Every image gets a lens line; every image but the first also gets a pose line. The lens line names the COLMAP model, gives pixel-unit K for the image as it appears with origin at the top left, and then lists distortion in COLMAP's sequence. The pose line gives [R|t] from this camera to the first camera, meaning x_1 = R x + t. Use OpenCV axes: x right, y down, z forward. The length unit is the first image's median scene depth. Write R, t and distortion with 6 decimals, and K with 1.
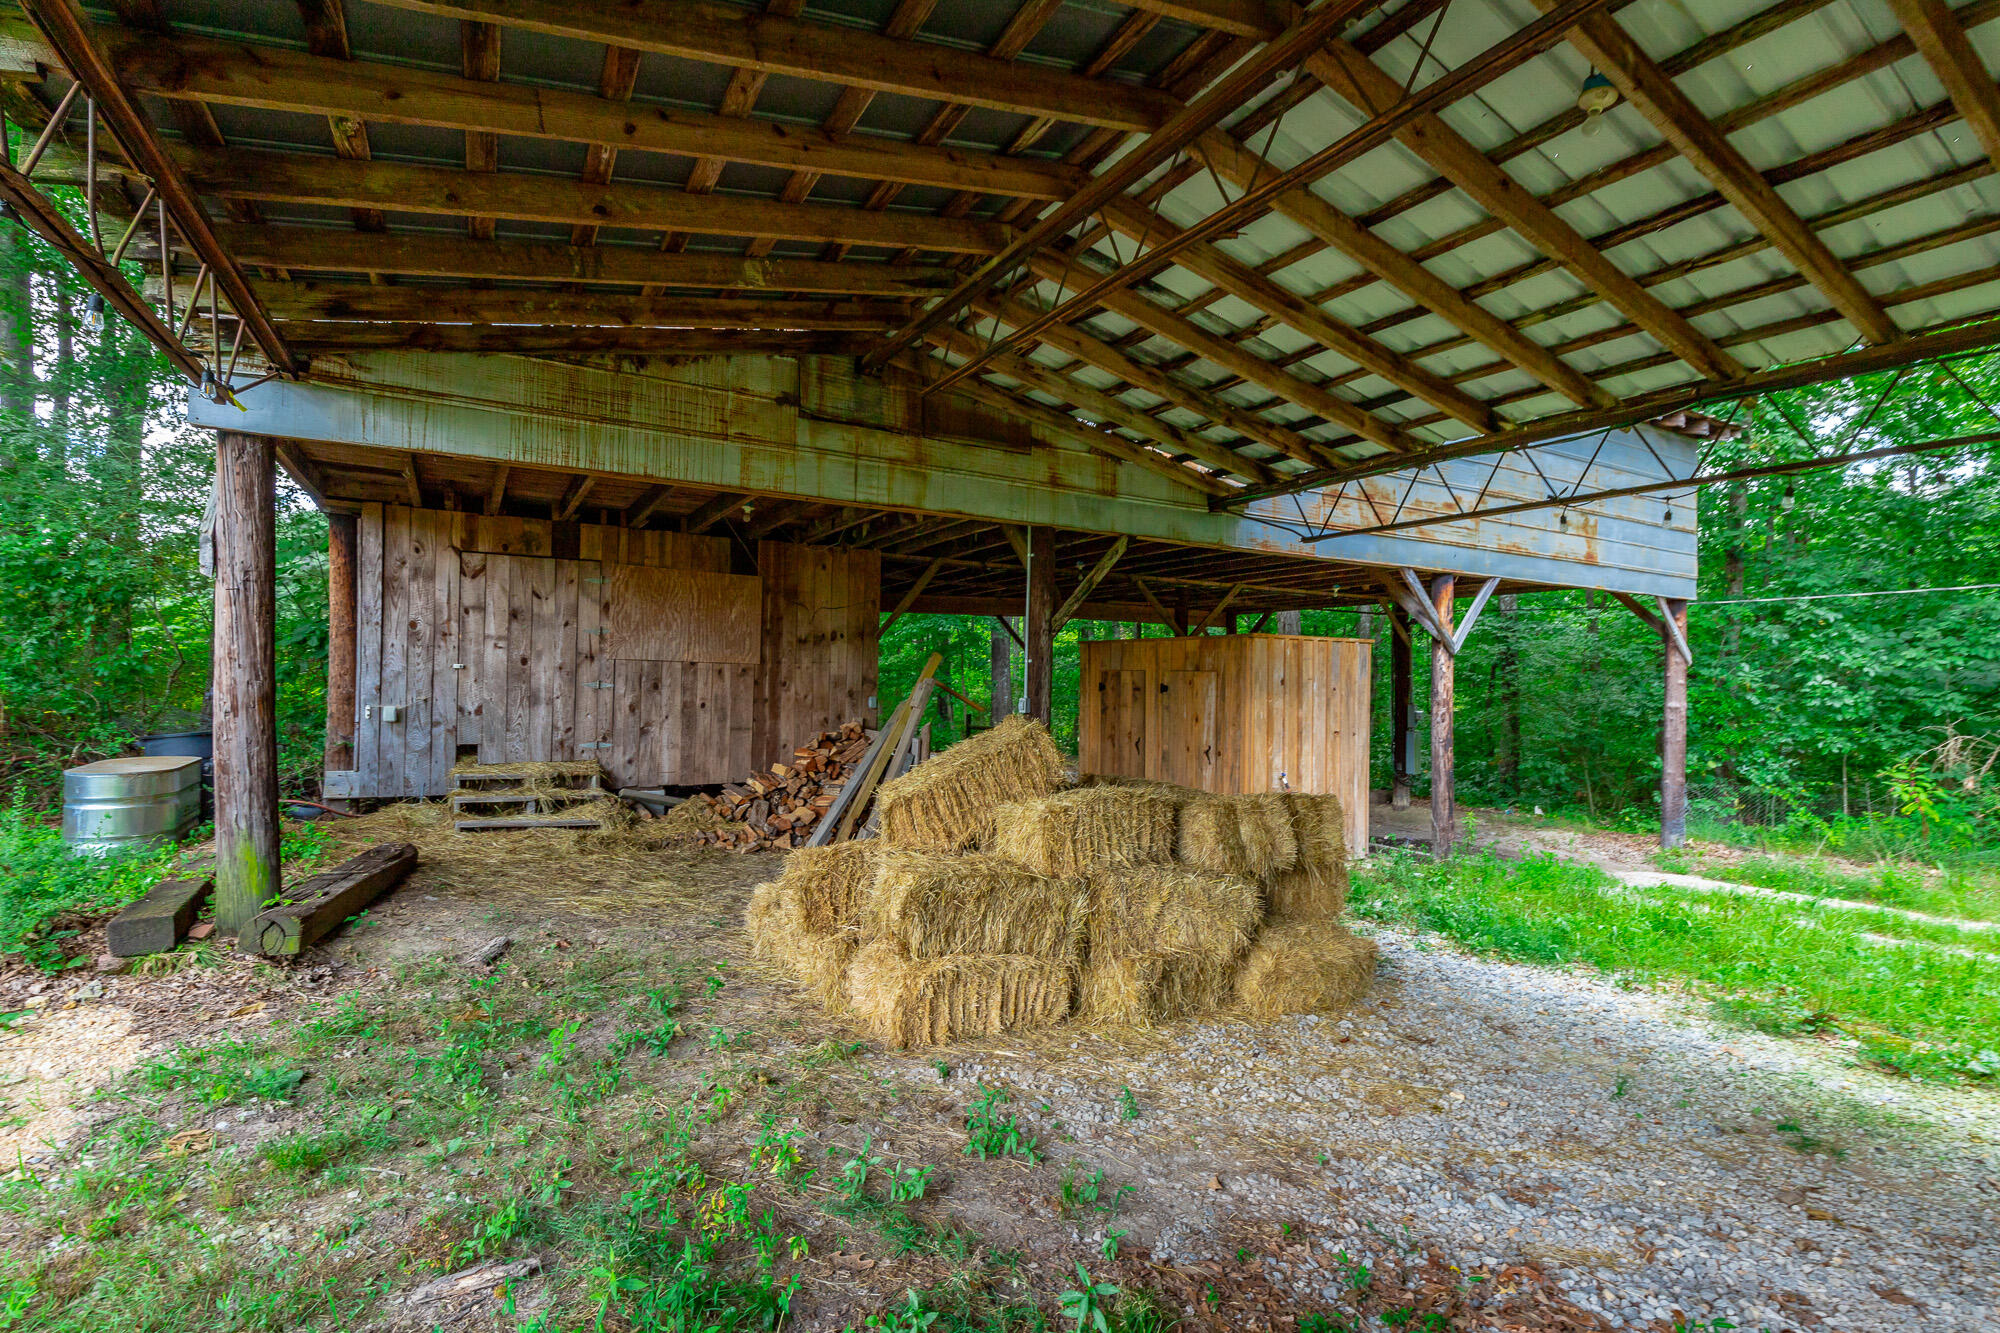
lens RADIAL K [[909.2, 0, 996.6], [0, 909.2, 674.5], [0, 0, 1]] dist [0.008223, -0.002474]
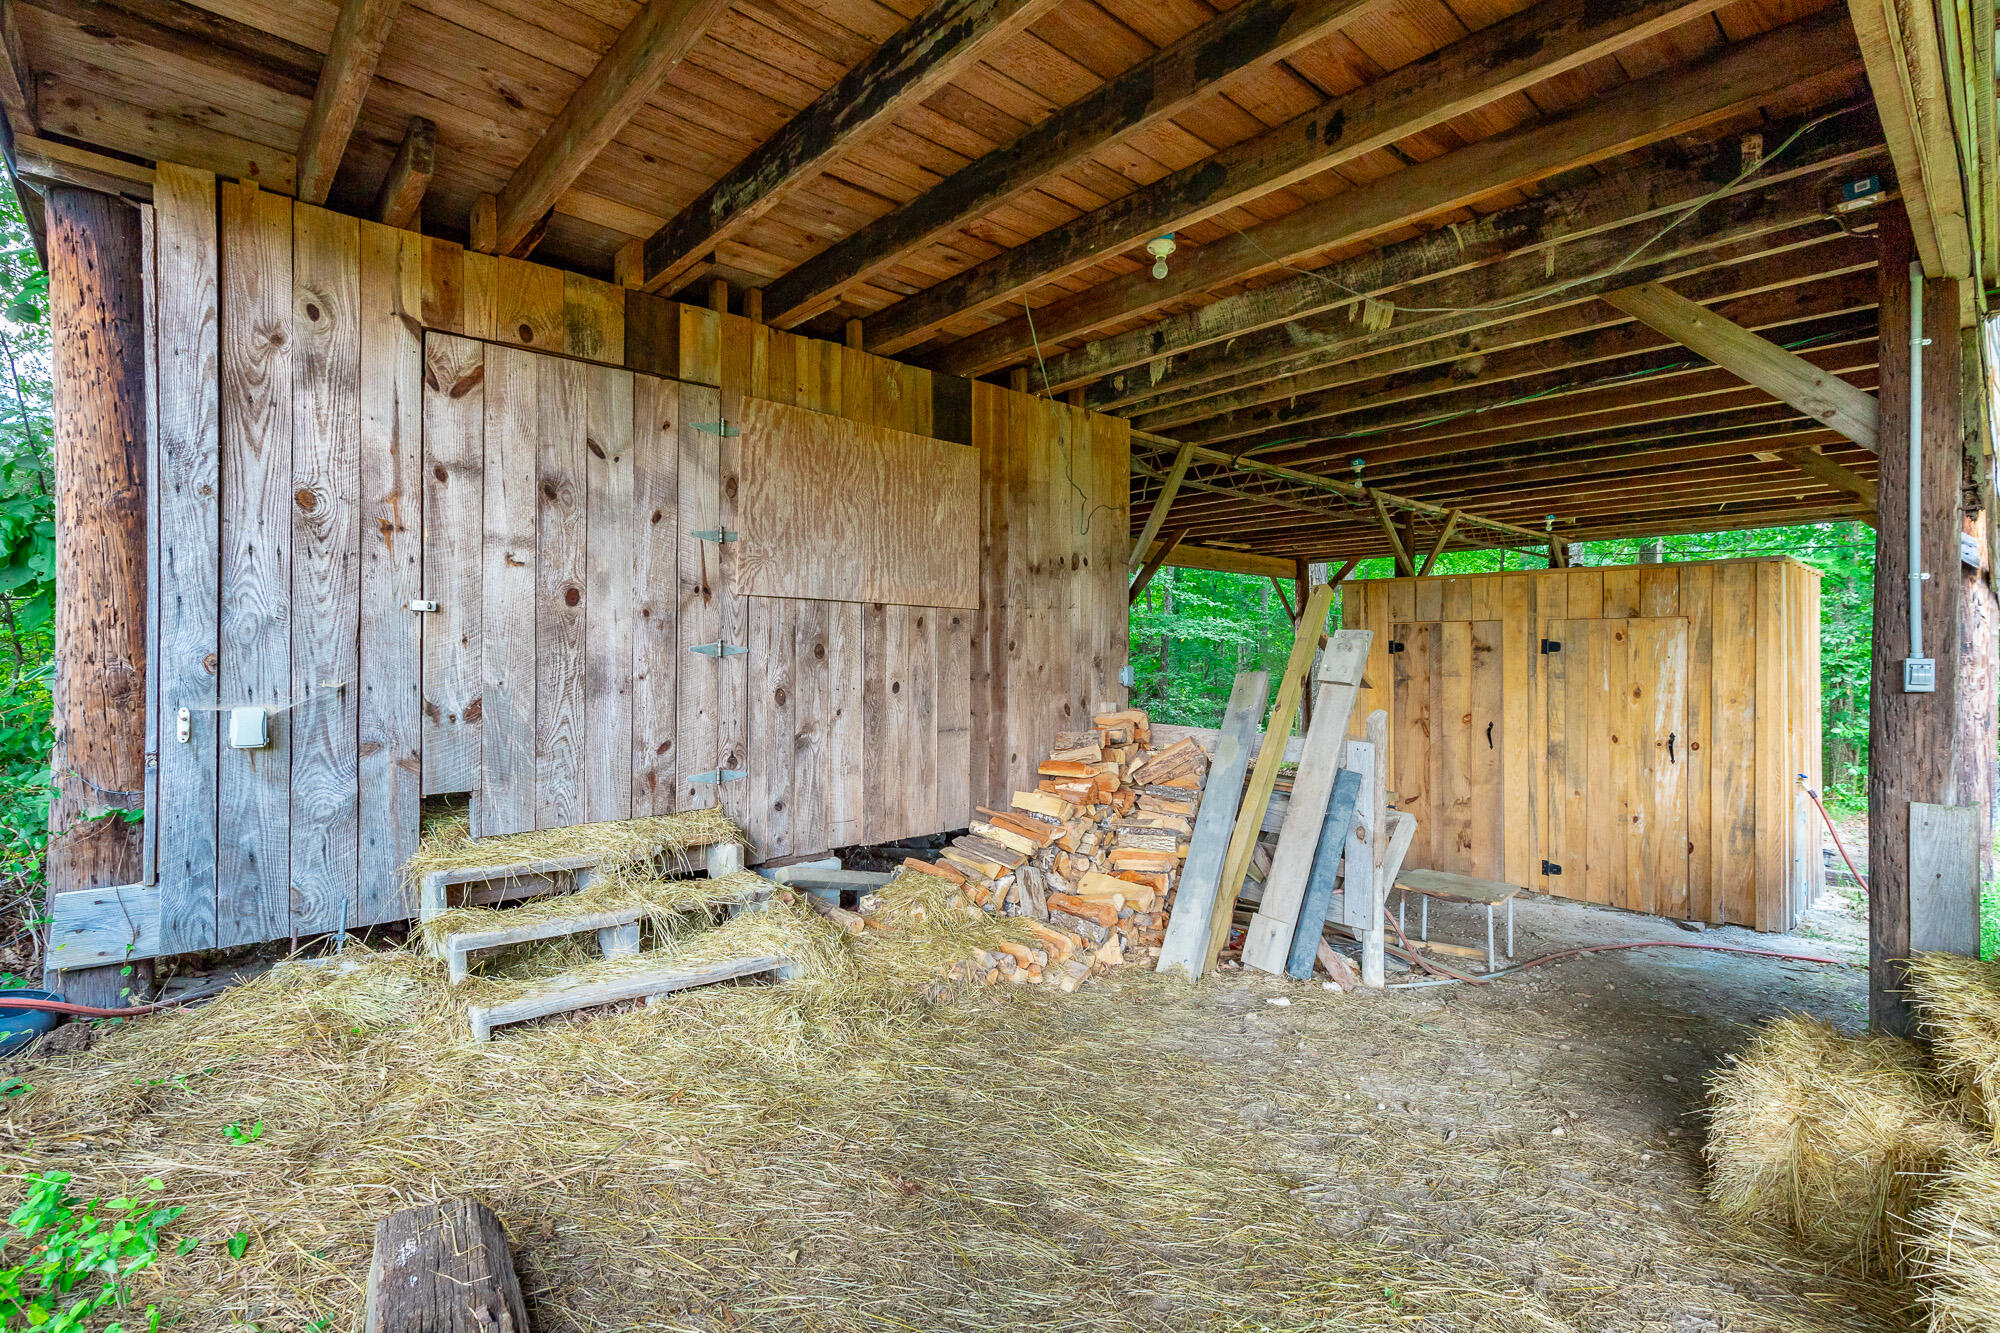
lens RADIAL K [[909.2, 0, 991.8], [0, 909.2, 650.4], [0, 0, 1]] dist [0.008223, -0.002474]
pose [[0.978690, -0.012738, 0.204946, -0.397727], [0.011820, 0.999914, 0.005704, 0.011133], [-0.205001, -0.003160, 0.978757, 0.509756]]
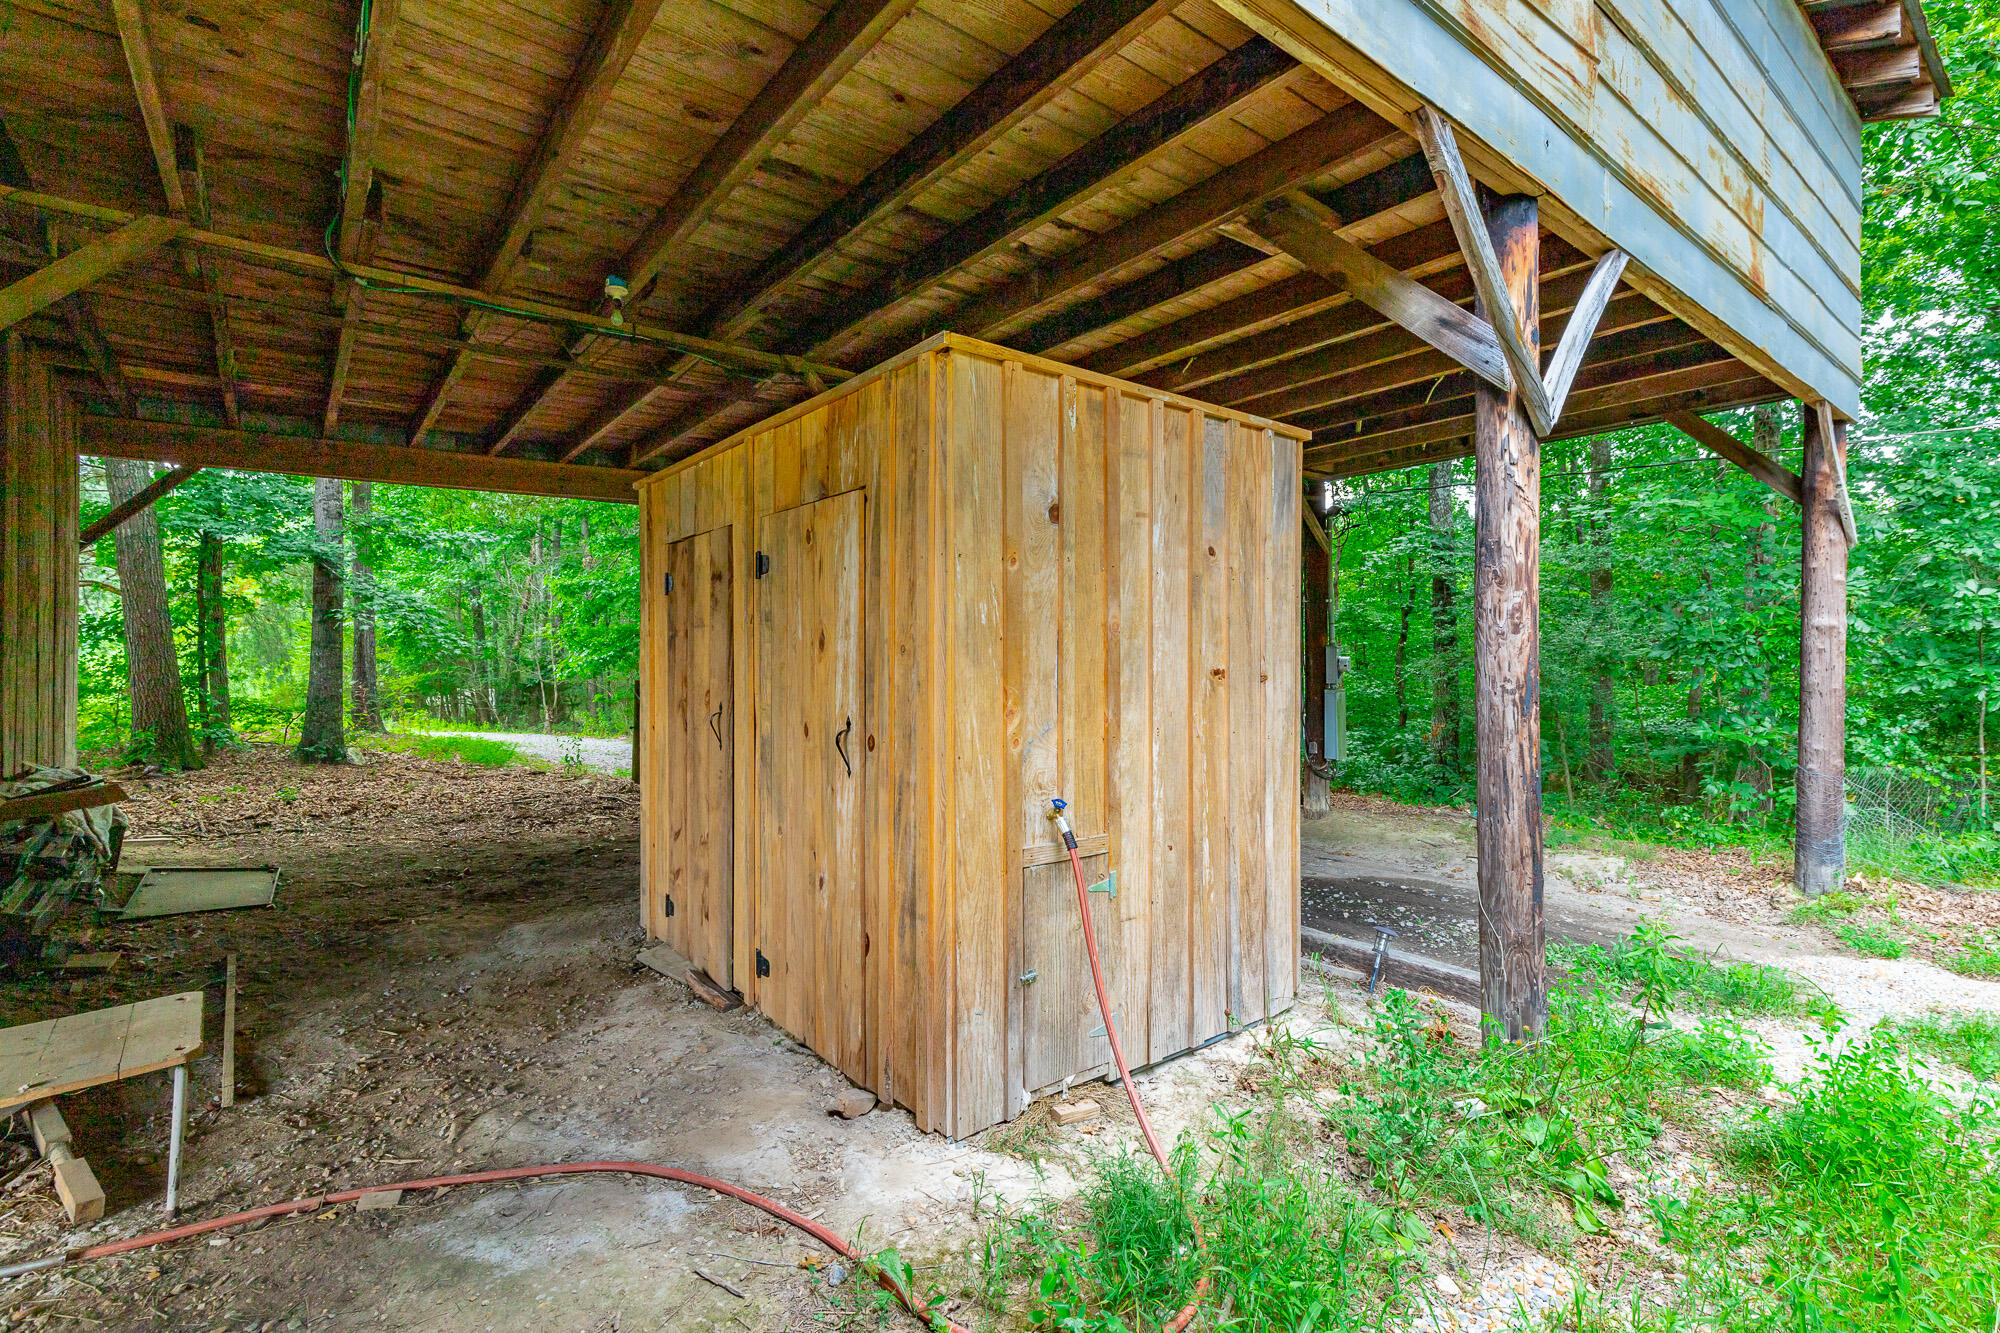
lens RADIAL K [[909.2, 0, 1007.0], [0, 909.2, 652.3], [0, 0, 1]] dist [0.008223, -0.002474]
pose [[0.991003, -0.016025, 0.132875, 0.269217], [0.016885, 0.999843, -0.005349, 0.062188], [-0.132768, 0.007544, 0.991118, 0.726229]]
